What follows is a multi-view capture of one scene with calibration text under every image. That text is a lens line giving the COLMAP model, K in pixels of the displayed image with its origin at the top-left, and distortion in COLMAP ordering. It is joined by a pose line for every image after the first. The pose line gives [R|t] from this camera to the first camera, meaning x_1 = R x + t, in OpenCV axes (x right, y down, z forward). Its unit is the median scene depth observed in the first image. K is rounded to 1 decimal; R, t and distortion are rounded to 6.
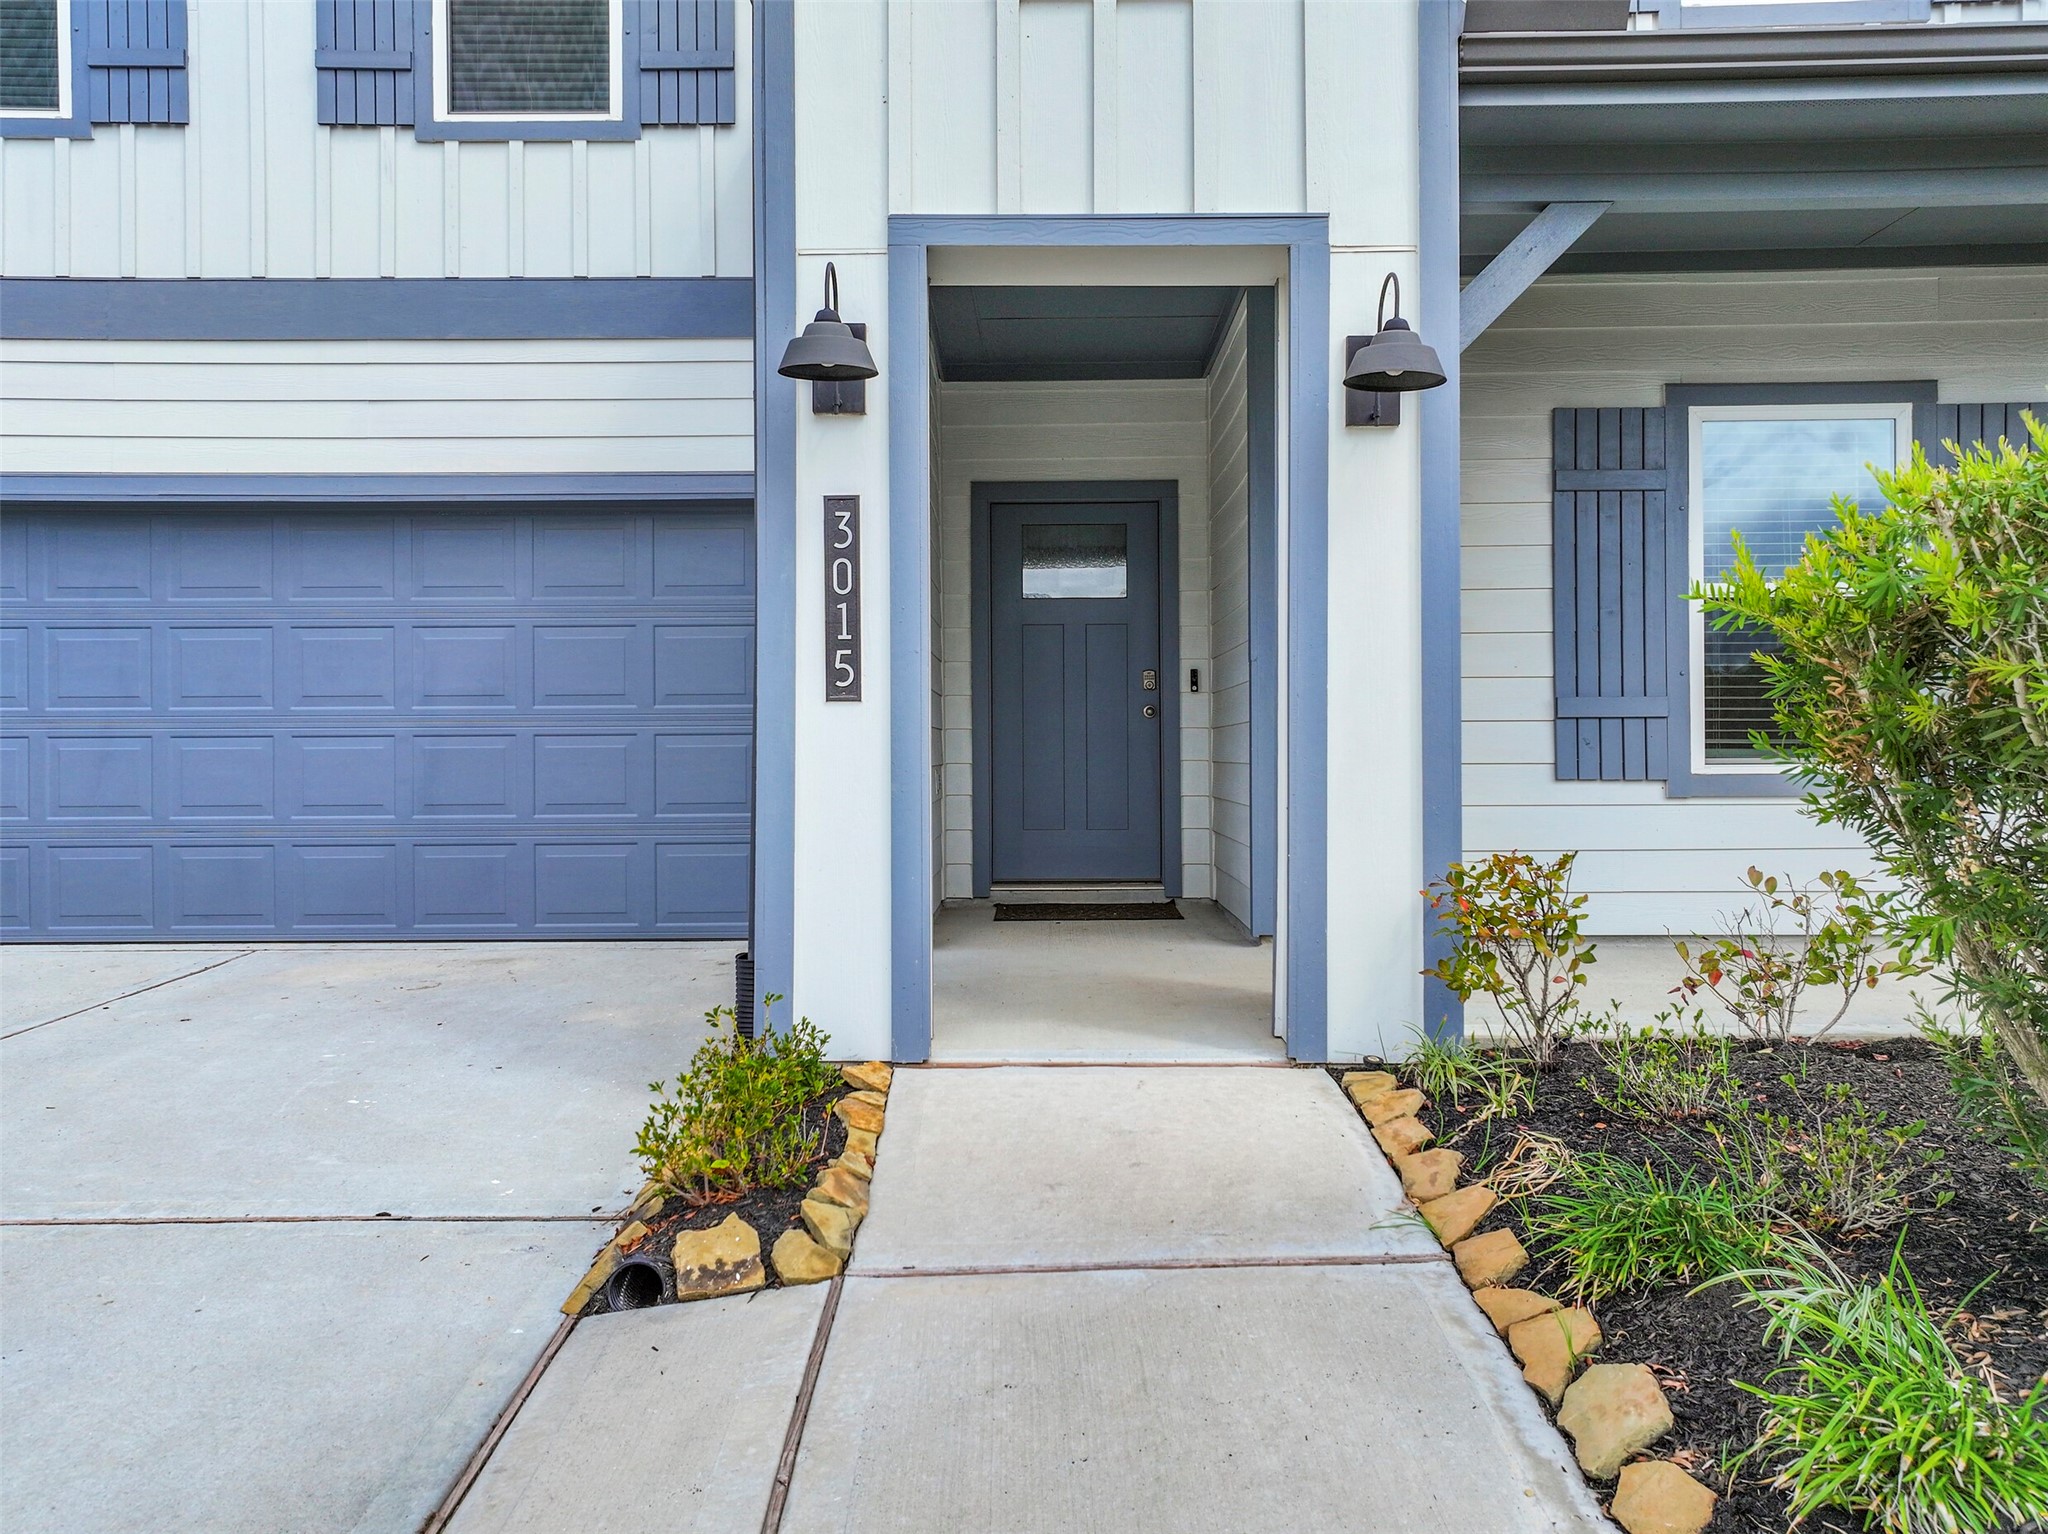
lens RADIAL K [[1483.5, 0, 1018.9], [0, 1483.5, 736.4], [0, 0, 1]] dist [0.031610, 0.001569]
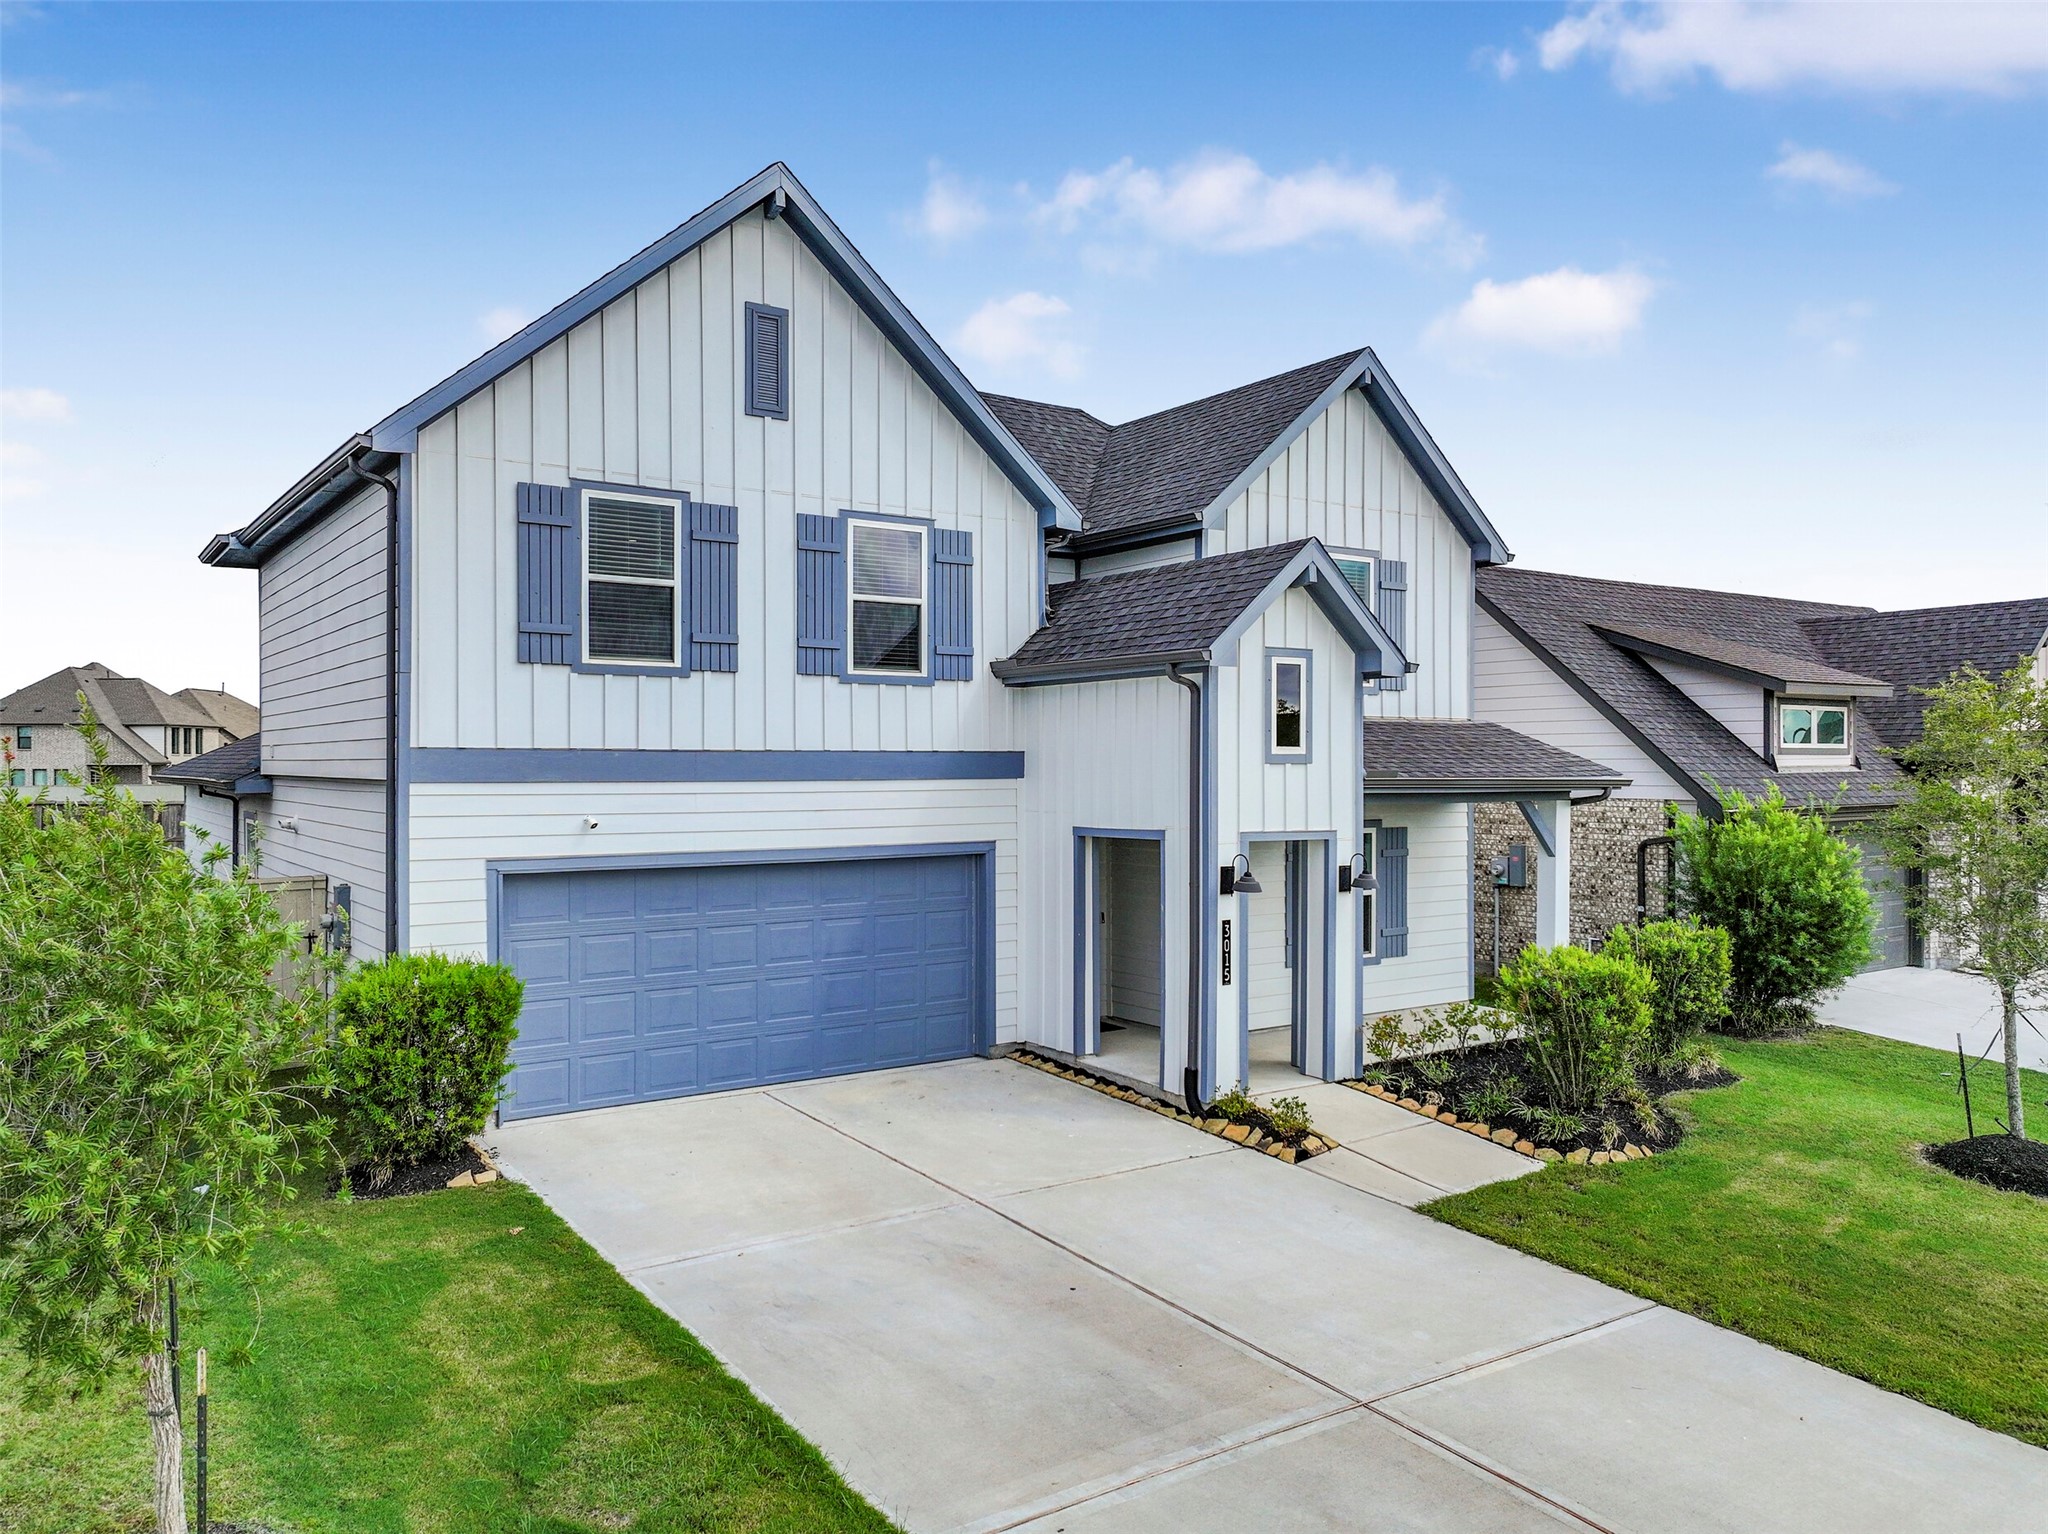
lens RADIAL K [[1467.0, 0, 1024.0], [0, 1467.0, 767.0], [0, 0, 1]] dist [0.023557, -0.000850]
pose [[0.816944, 0.002725, 0.576710, -1.341635], [-0.008033, 0.999946, 0.006654, -0.298135], [-0.576661, -0.010069, 0.816922, -0.764411]]
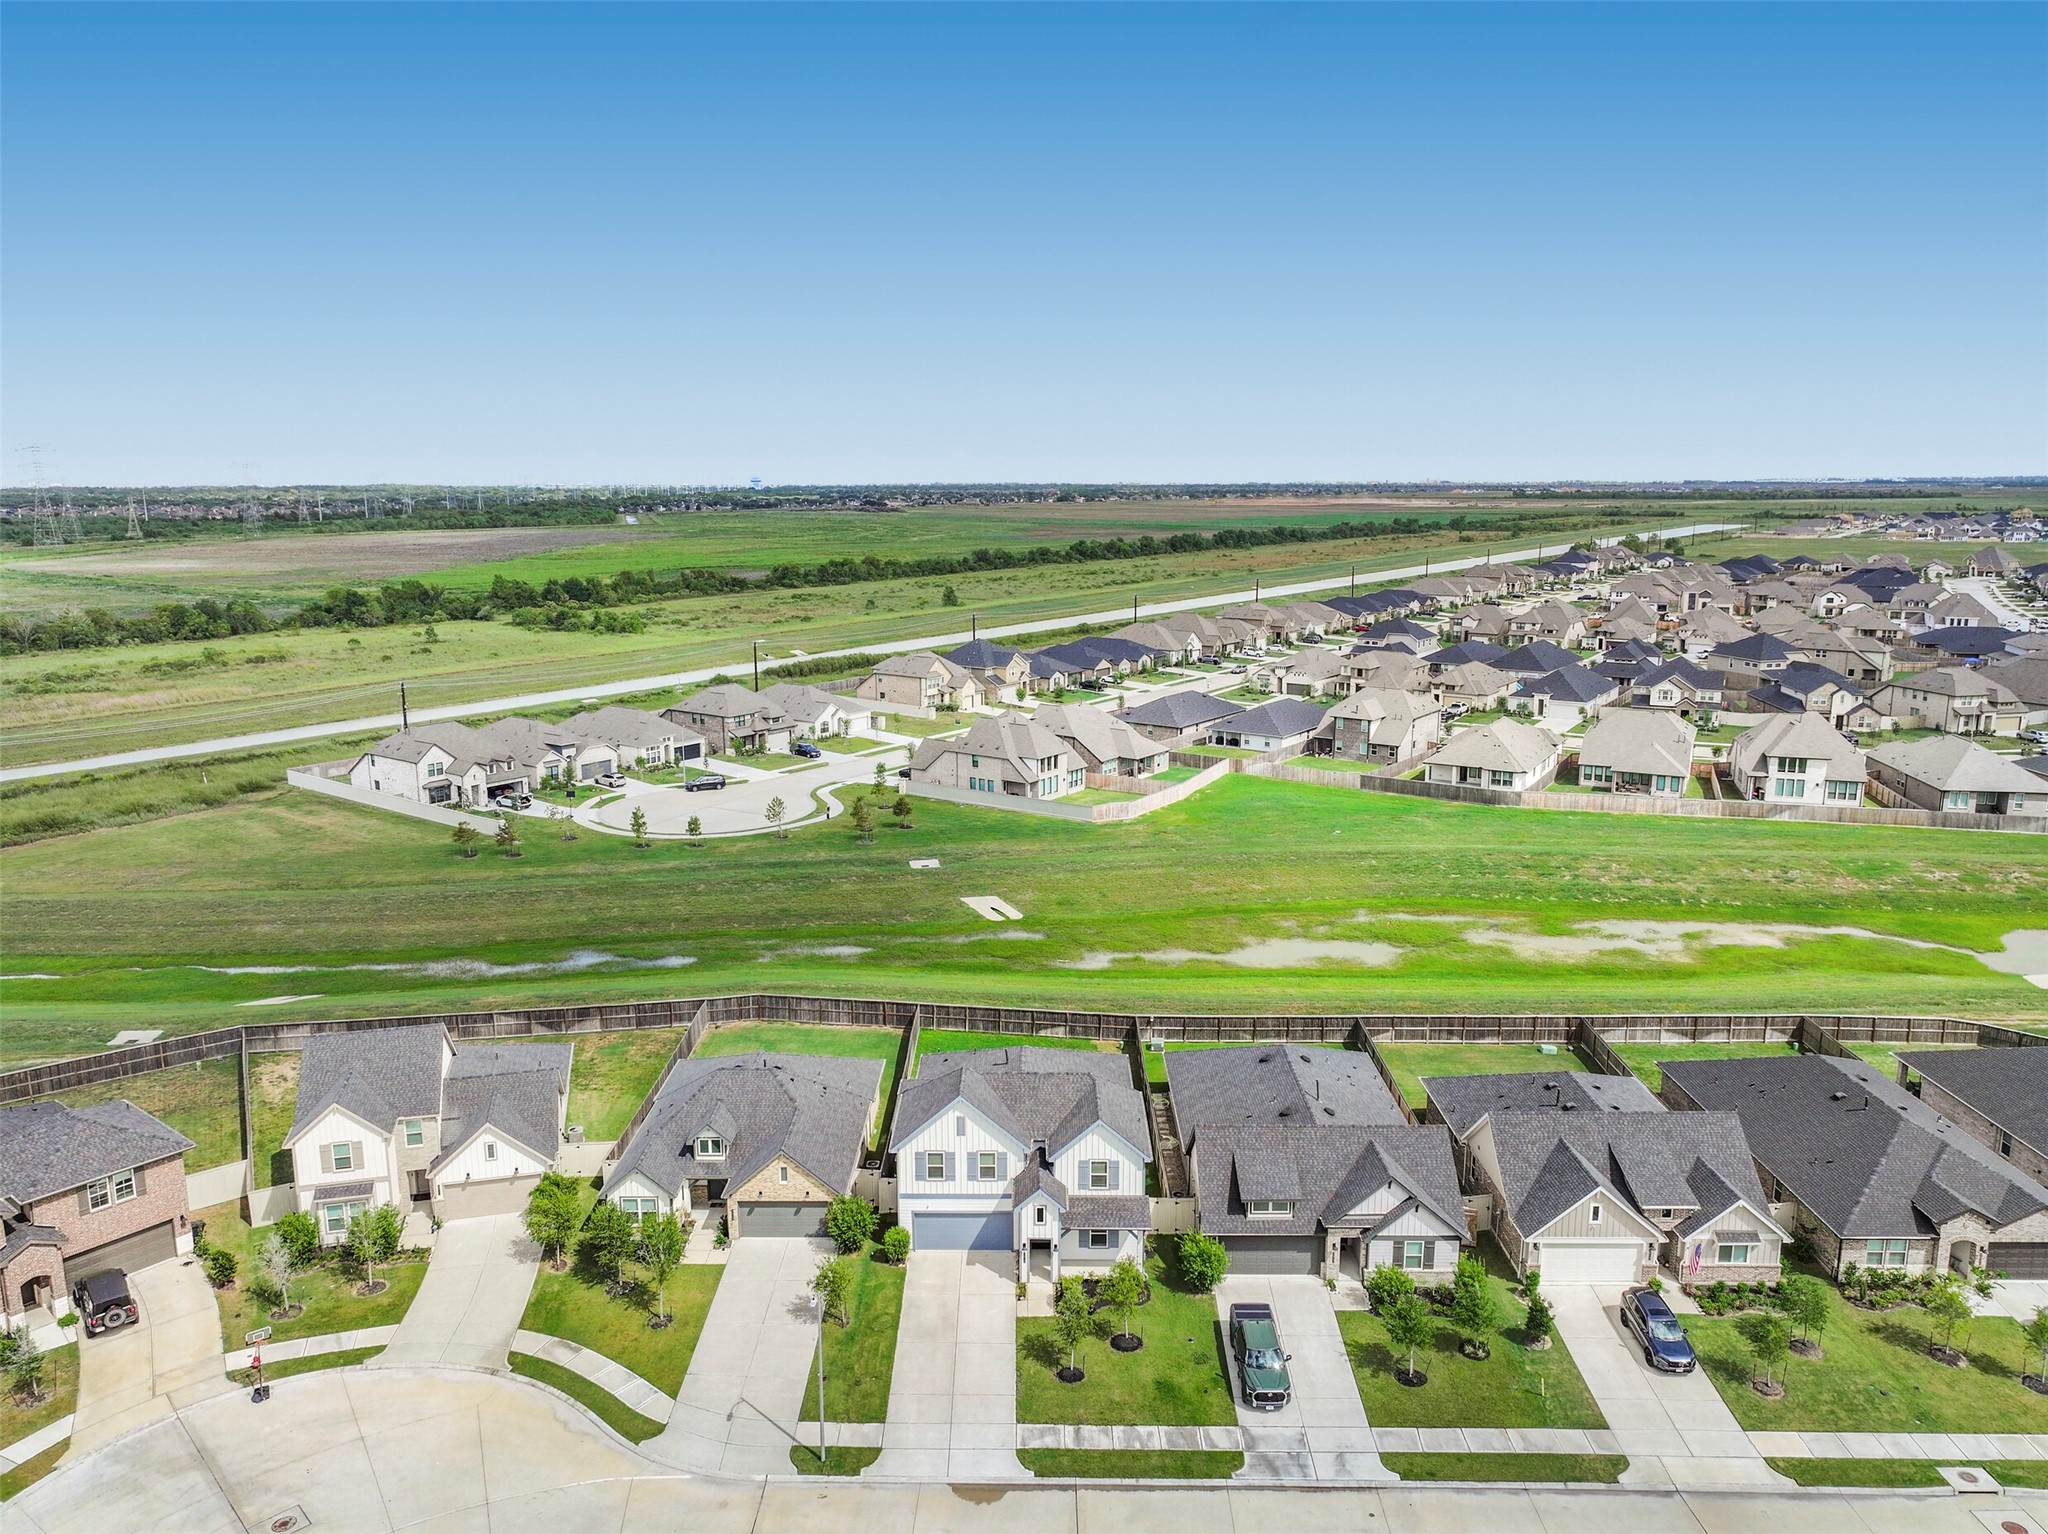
lens RADIAL K [[1467.0, 0, 1024.0], [0, 1467.0, 767.0], [0, 0, 1]] dist [0.023557, -0.000850]
pose [[0.999985, 0.002578, 0.004884, -0.130296], [-0.003527, 0.978616, 0.205663, -5.333244], [-0.004249, -0.205677, 0.978611, -8.433493]]
